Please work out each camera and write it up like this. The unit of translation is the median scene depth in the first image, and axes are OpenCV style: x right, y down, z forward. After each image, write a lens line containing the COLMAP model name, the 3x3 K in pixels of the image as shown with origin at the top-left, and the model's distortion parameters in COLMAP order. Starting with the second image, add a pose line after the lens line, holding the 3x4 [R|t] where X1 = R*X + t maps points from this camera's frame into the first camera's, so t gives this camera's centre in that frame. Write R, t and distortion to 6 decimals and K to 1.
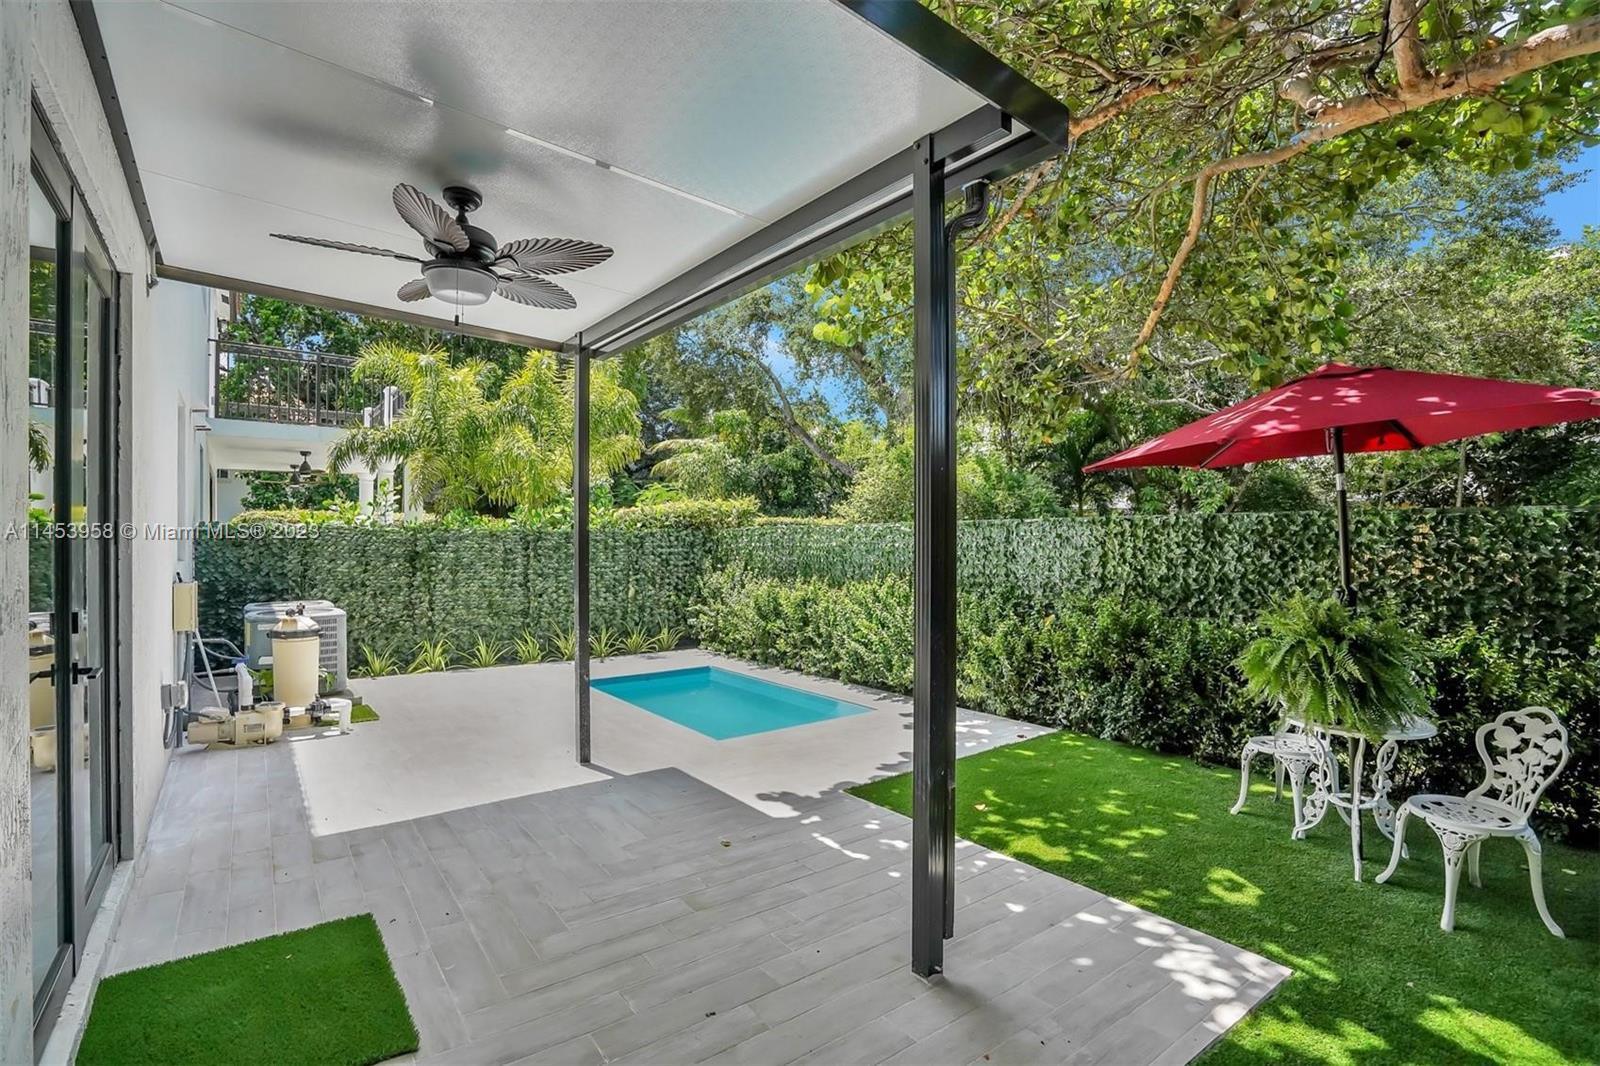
lens RADIAL K [[756.2, 0, 799.2], [0, 756.2, 541.6], [0, 0, 1]] dist [-0.060570, 0.020760]
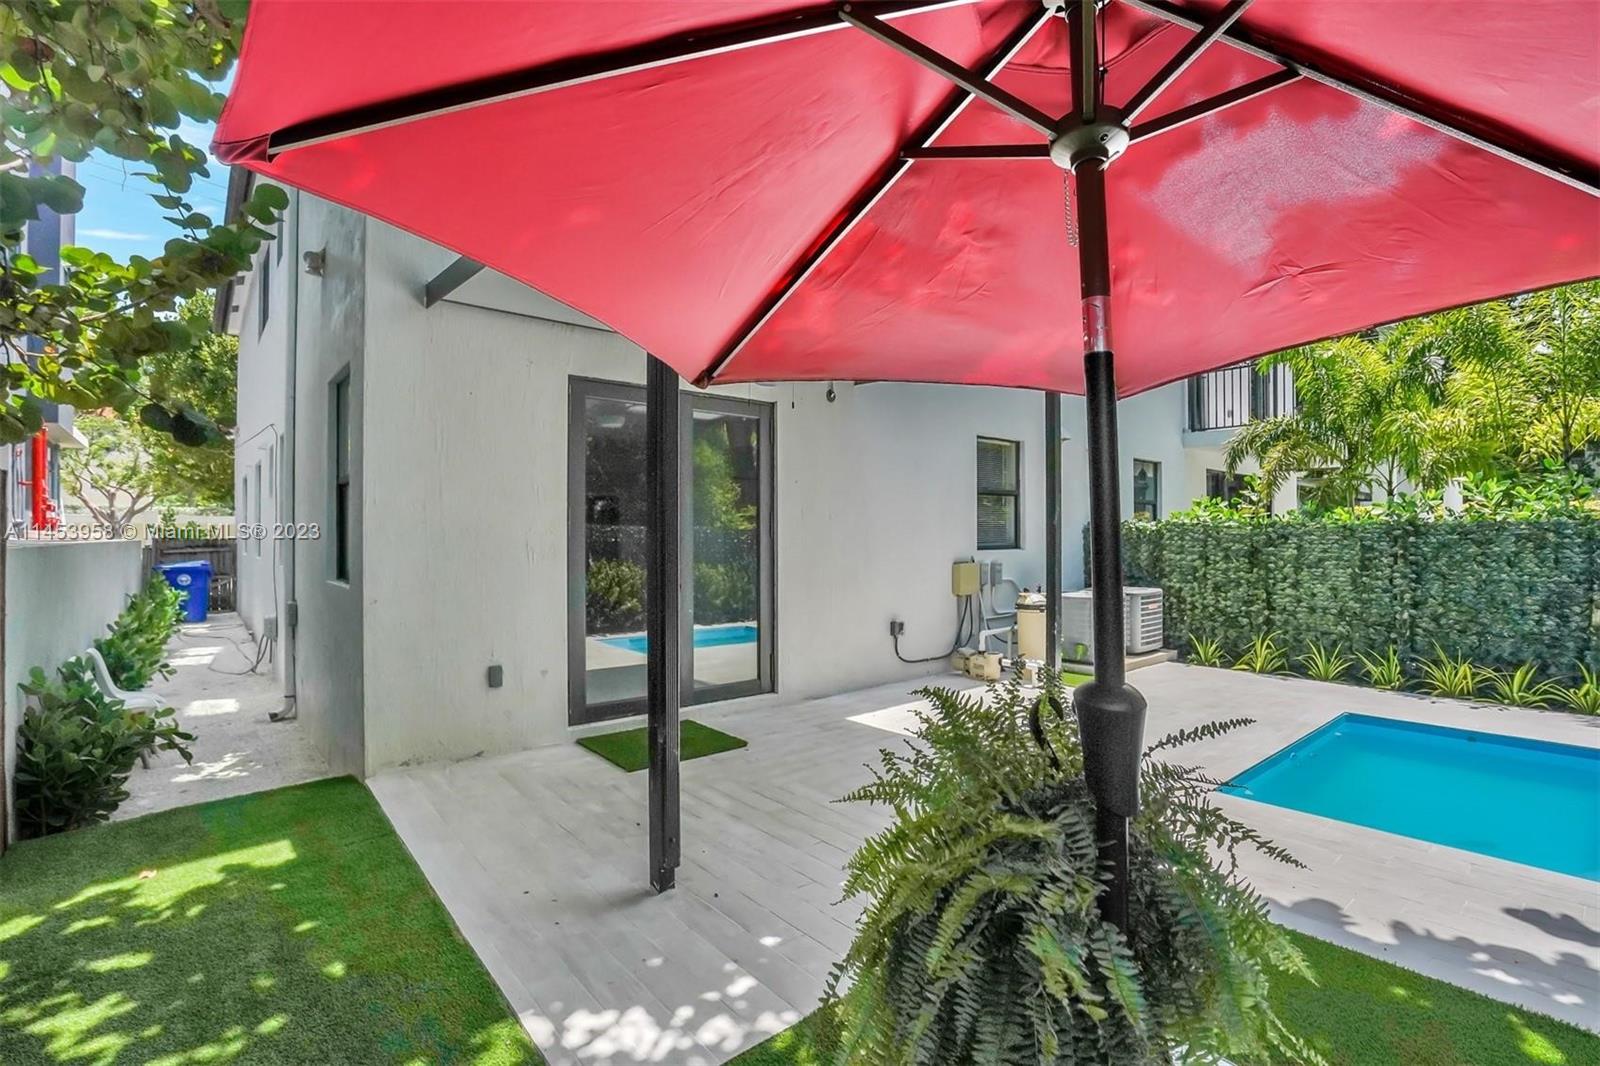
lens RADIAL K [[756.2, 0, 799.2], [0, 756.2, 541.6], [0, 0, 1]] dist [-0.060570, 0.020760]
pose [[0.030849, 0.006629, -0.999502, 0.758437], [0.000008, 0.999978, 0.006633, -0.001544], [0.999524, -0.000213, 0.030848, 0.636683]]
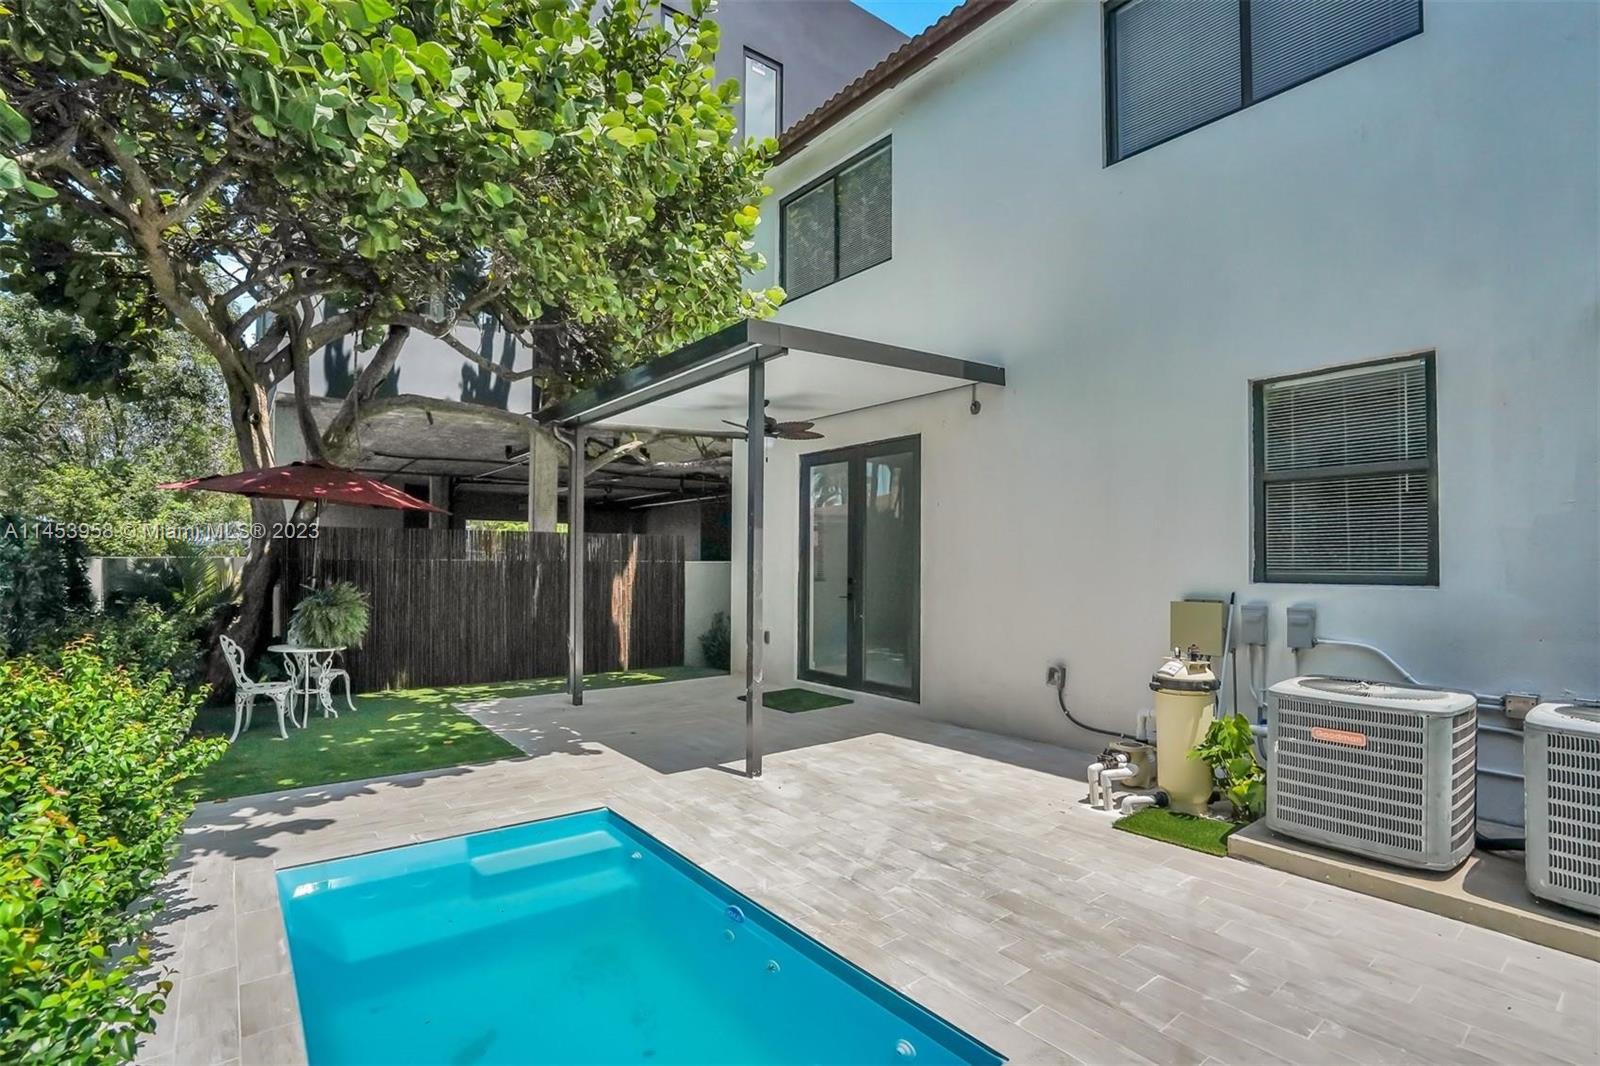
lens RADIAL K [[756.2, 0, 799.2], [0, 756.2, 541.6], [0, 0, 1]] dist [-0.060570, 0.020760]
pose [[-0.999903, -0.008208, 0.011251, -0.373415], [-0.008328, 0.999909, -0.010625, -0.011644], [-0.011163, -0.010717, -0.999880, 2.098290]]
